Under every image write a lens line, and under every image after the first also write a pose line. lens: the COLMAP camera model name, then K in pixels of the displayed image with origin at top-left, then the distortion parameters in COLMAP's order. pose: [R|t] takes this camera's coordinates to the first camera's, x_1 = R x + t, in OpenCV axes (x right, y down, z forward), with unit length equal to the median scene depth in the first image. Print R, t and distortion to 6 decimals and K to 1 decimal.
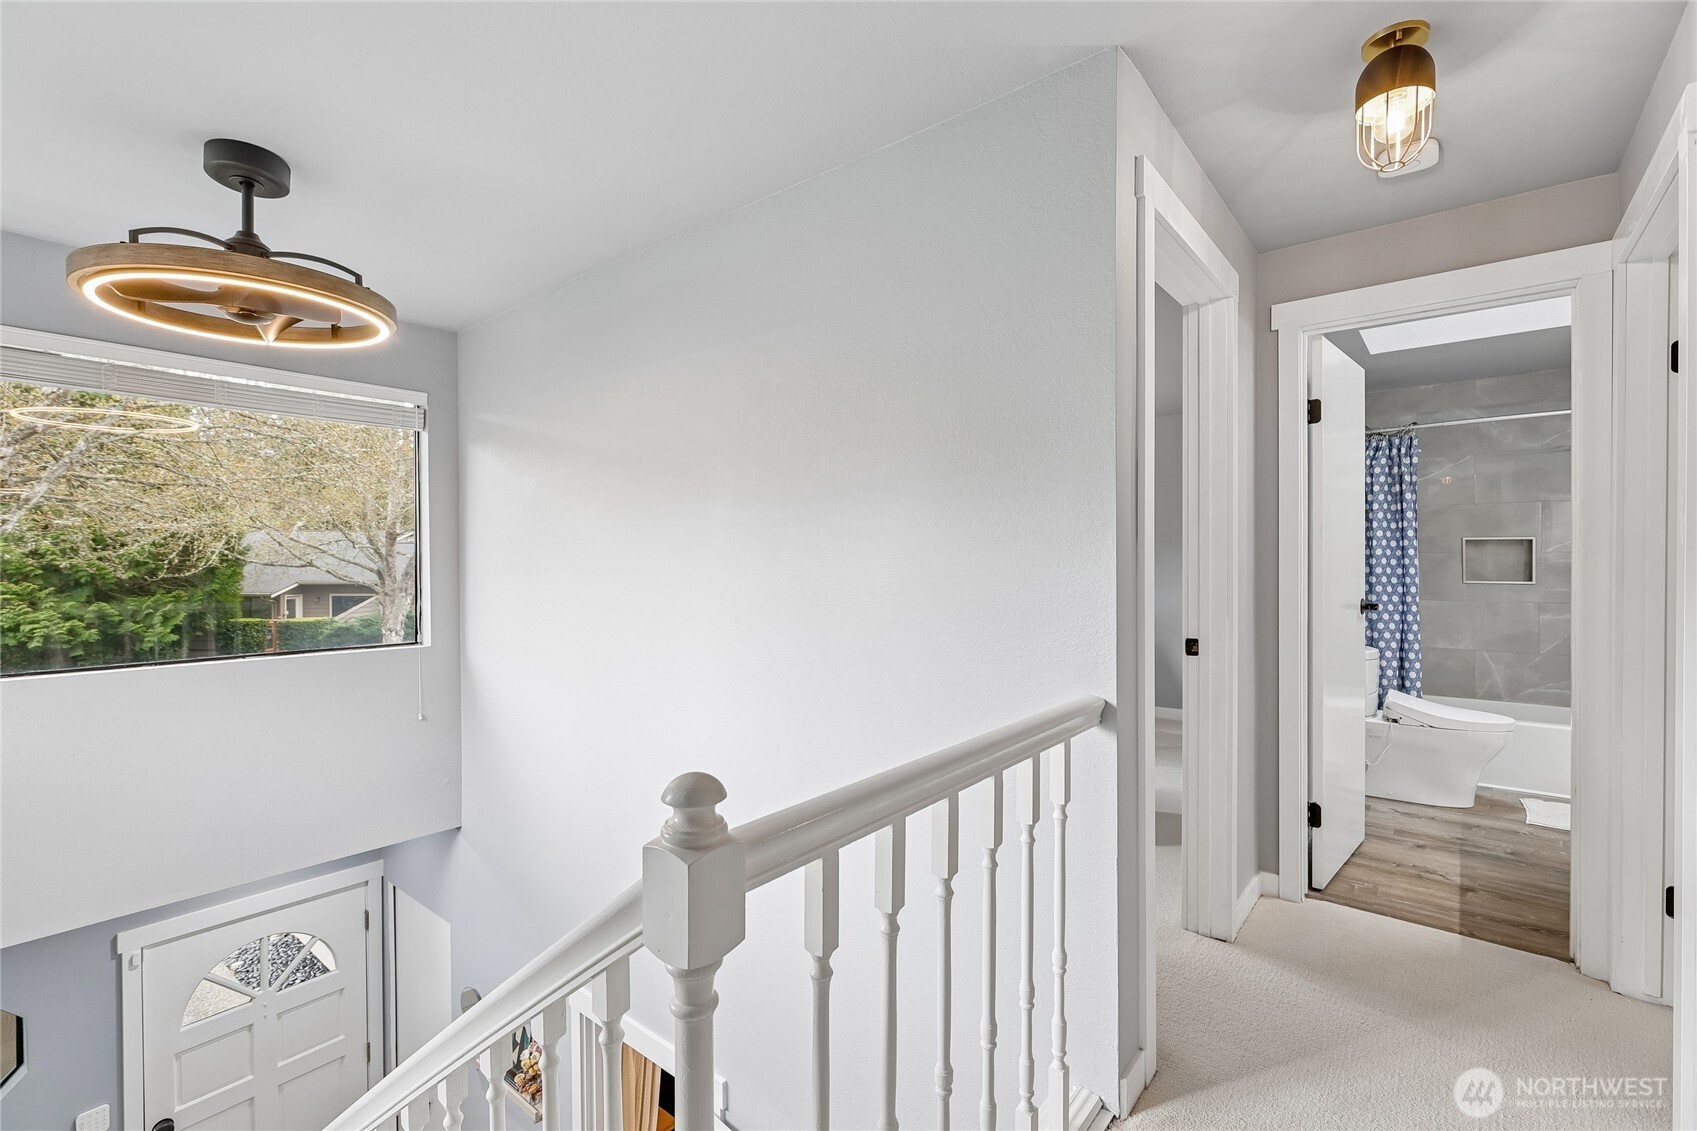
lens RADIAL K [[759.0, 0, 856.4], [0, 759.0, 569.4], [0, 0, 1]] dist [-0.003776, 0.002113]
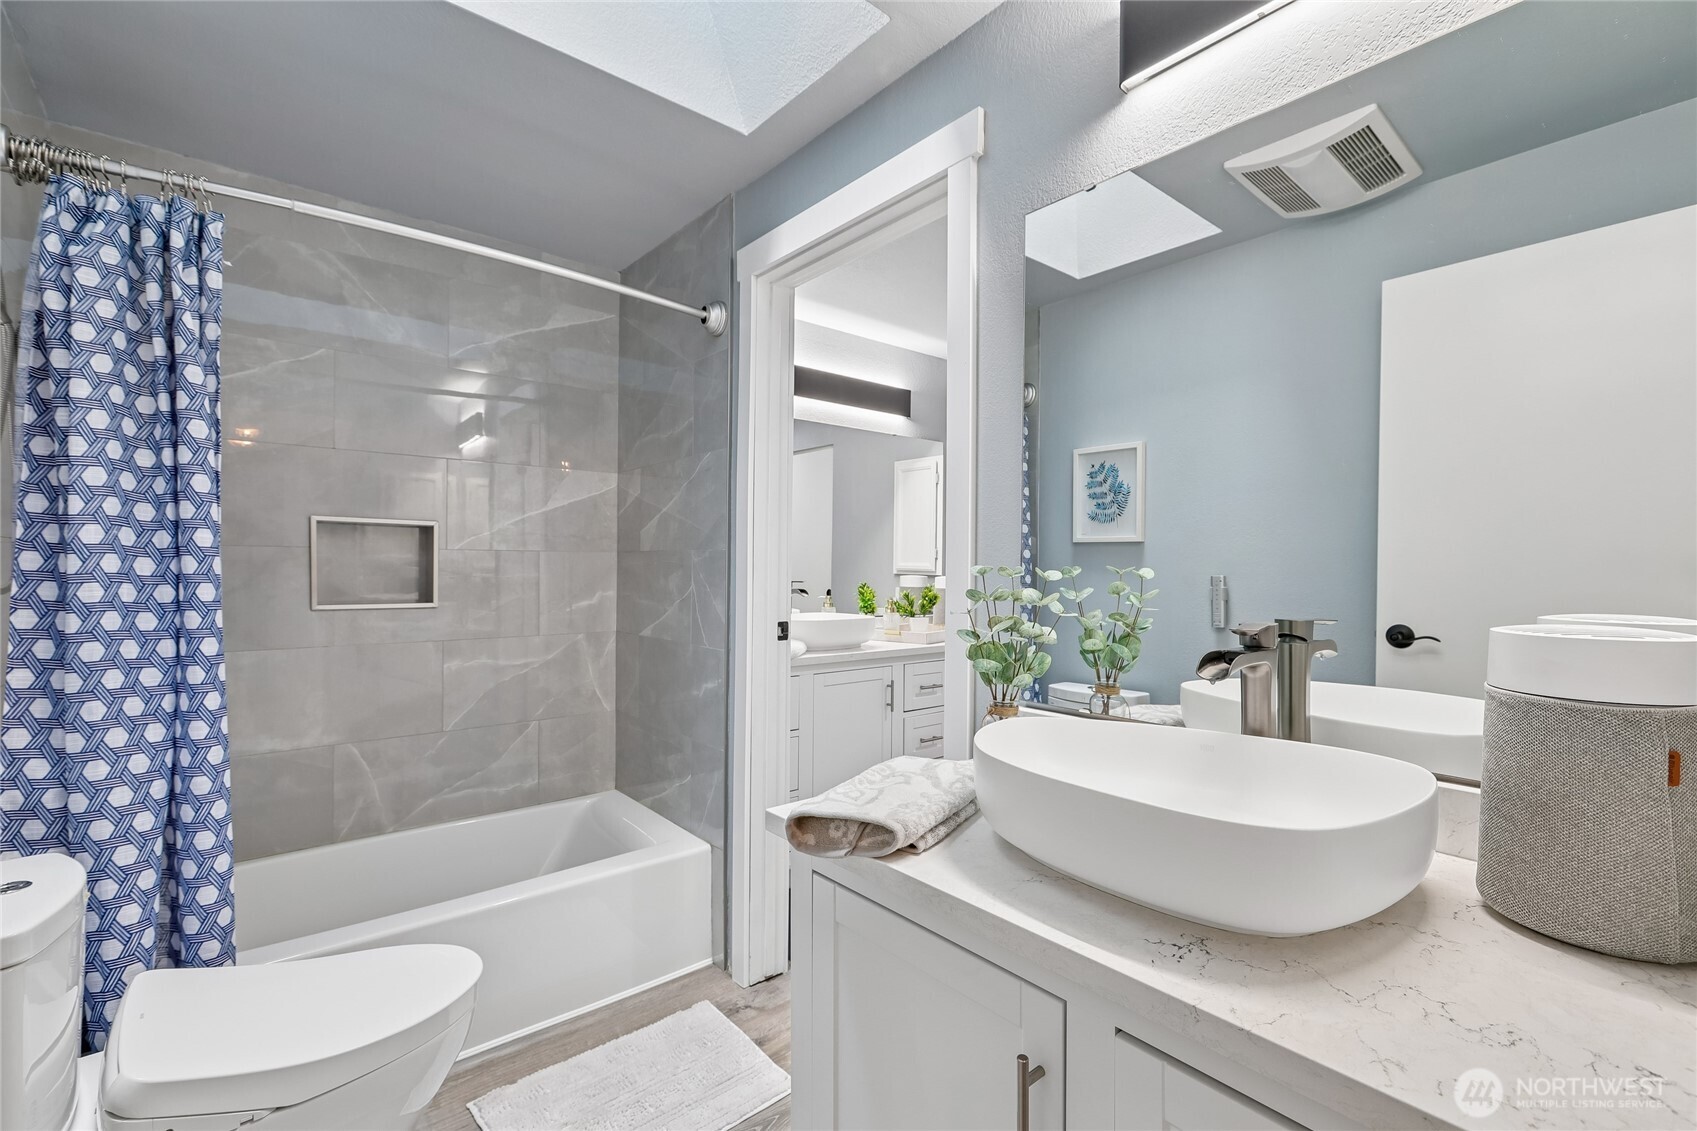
lens RADIAL K [[759.0, 0, 884.0], [0, 759.0, 566.1], [0, 0, 1]] dist [-0.003776, 0.002113]
pose [[0.187956, 0.005701, 0.982161, 0.441667], [0.004194, 0.999969, -0.006607, -0.006404], [-0.982169, 0.005360, 0.187926, 0.617017]]
